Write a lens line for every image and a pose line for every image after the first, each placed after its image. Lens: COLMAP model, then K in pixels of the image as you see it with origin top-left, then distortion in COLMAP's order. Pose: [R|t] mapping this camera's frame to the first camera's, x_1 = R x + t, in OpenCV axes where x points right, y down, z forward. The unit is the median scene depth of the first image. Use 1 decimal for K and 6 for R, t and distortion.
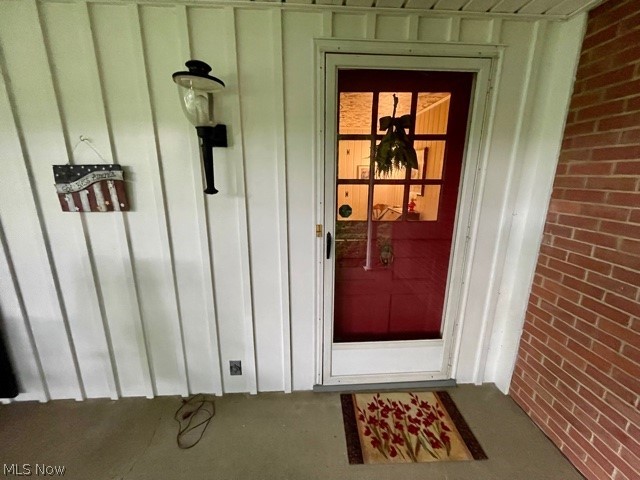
lens RADIAL K [[259.6, 0, 318.5], [0, 259.6, 238.2], [0, 0, 1]] dist [-0.002300, 0.000522]
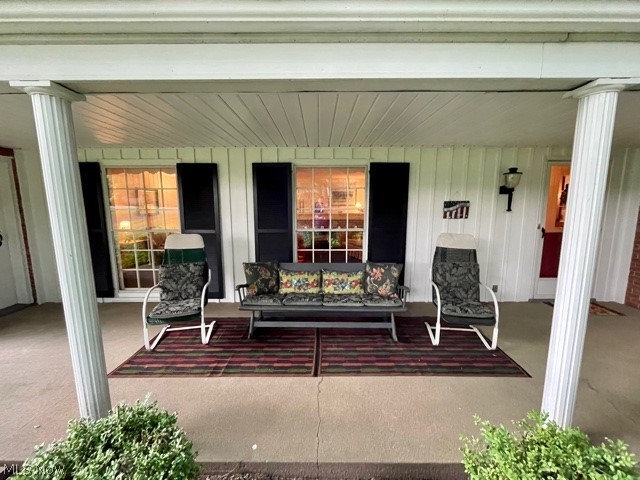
lens RADIAL K [[259.6, 0, 320.1], [0, 259.6, 236.2], [0, 0, 1]] dist [-0.002300, 0.000522]
pose [[0.998950, 0.001526, -0.045796, -2.140272], [-0.006475, 0.994117, -0.108122, 0.371381], [0.045361, 0.108305, 0.993082, -1.660352]]
